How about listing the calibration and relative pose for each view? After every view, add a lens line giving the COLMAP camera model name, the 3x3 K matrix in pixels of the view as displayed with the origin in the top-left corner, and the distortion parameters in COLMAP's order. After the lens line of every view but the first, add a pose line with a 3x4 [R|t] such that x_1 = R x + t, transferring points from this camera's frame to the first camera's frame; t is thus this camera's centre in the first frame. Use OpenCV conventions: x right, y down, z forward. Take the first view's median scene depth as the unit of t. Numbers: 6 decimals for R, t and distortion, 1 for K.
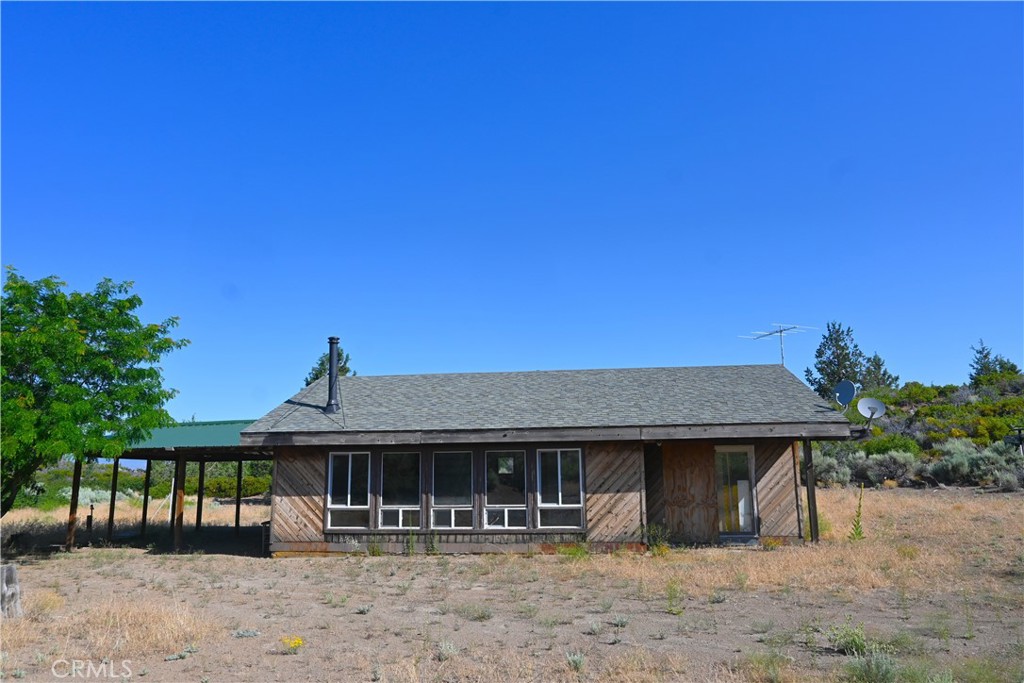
lens RADIAL K [[698.8, 0, 508.5], [0, 698.8, 340.0], [0, 0, 1]] dist [-0.003812, 0.001337]
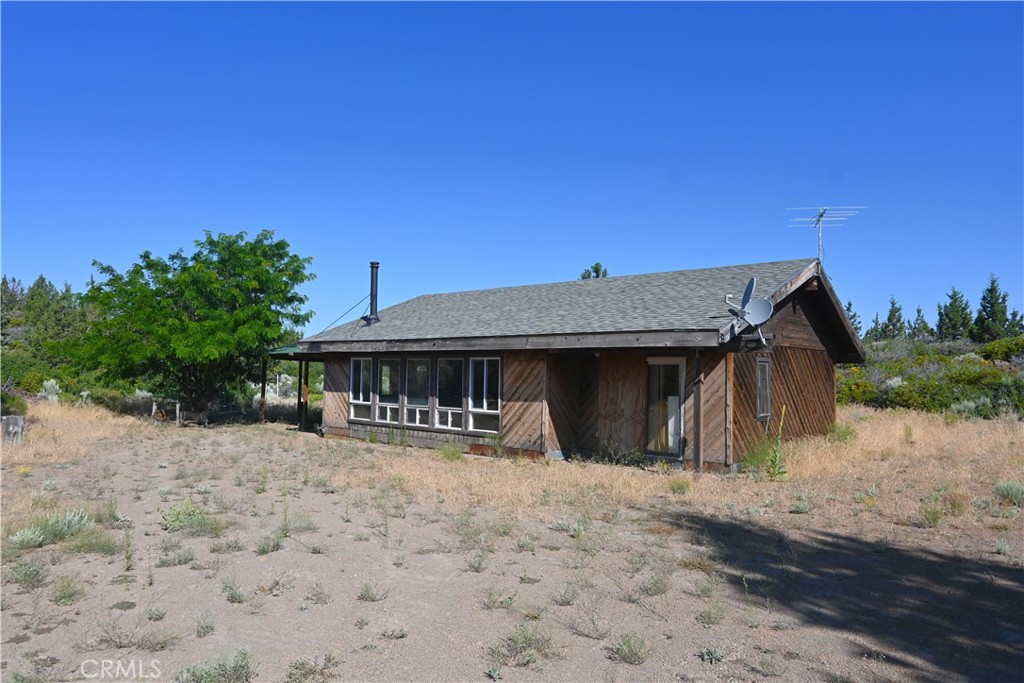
lens RADIAL K [[692.9, 0, 512.0], [0, 692.9, 341.5], [0, 0, 1]] dist [-0.006852, -0.001095]
pose [[0.811326, 0.001133, -0.584592, 0.701141], [0.073196, 0.991932, 0.103507, 0.028060], [0.579993, -0.126767, 0.804698, 0.194157]]
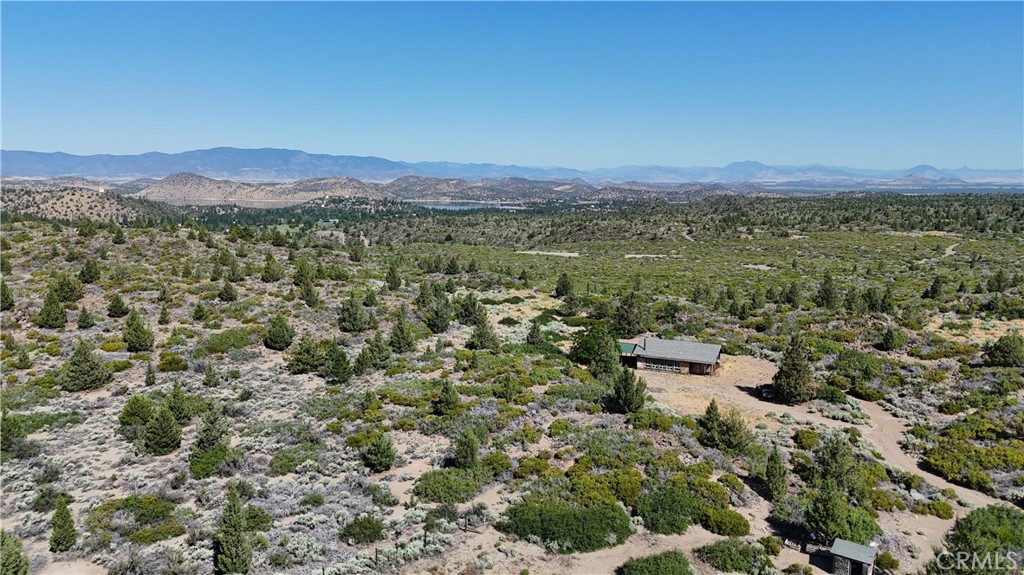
lens RADIAL K [[757.2, 0, 512.0], [0, 757.2, 287.5], [0, 0, 1]] dist [0.123459, -0.159501]
pose [[0.949910, 0.063624, -0.305978, 0.810915], [0.037071, 0.949207, 0.312461, -3.089833], [0.310317, -0.308153, 0.899303, -6.400480]]
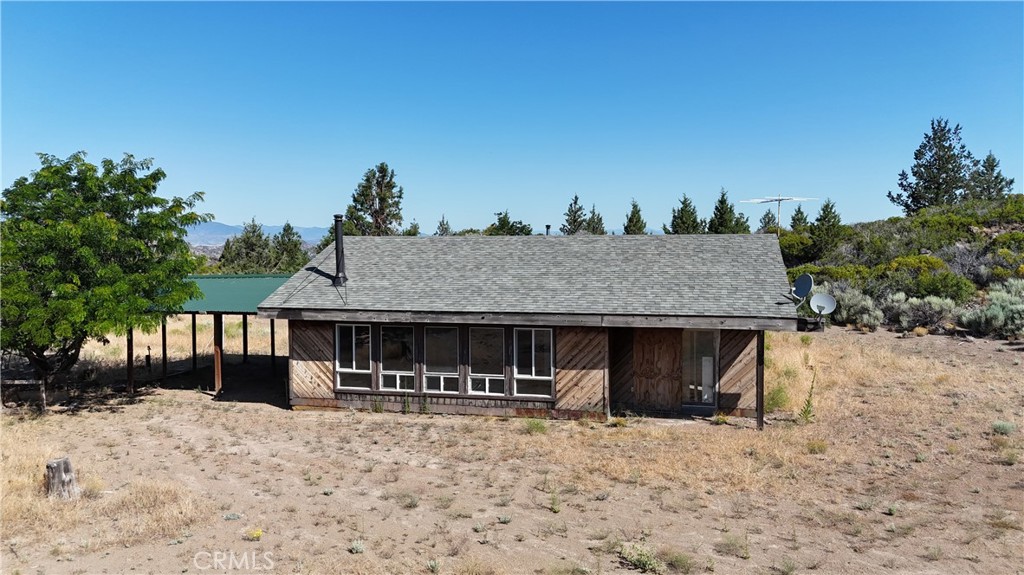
lens RADIAL K [[757.2, 0, 512.0], [0, 757.2, 287.5], [0, 0, 1]] dist [0.123459, -0.159501]
pose [[0.992943, 0.016921, -0.117382, 0.177569], [0.011624, 0.971117, 0.238320, -0.193941], [0.118025, -0.238003, 0.964067, -0.152365]]
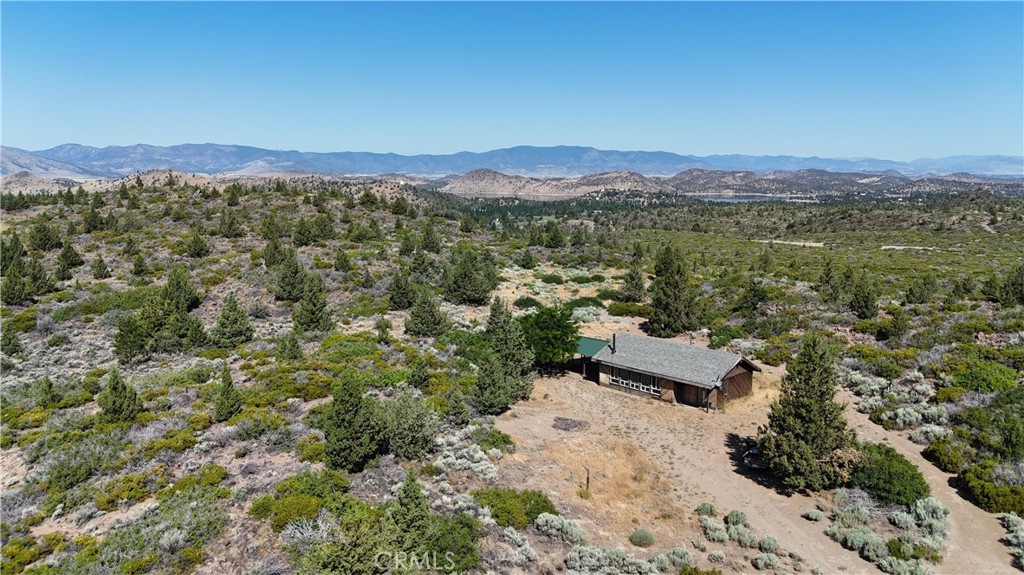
lens RADIAL K [[757.2, 0, 512.0], [0, 757.2, 287.5], [0, 0, 1]] dist [0.123459, -0.159501]
pose [[0.774162, 0.110053, -0.623347, 2.134069], [0.101001, 0.950676, 0.293281, -1.725278], [0.624877, -0.290006, 0.724862, -2.608015]]
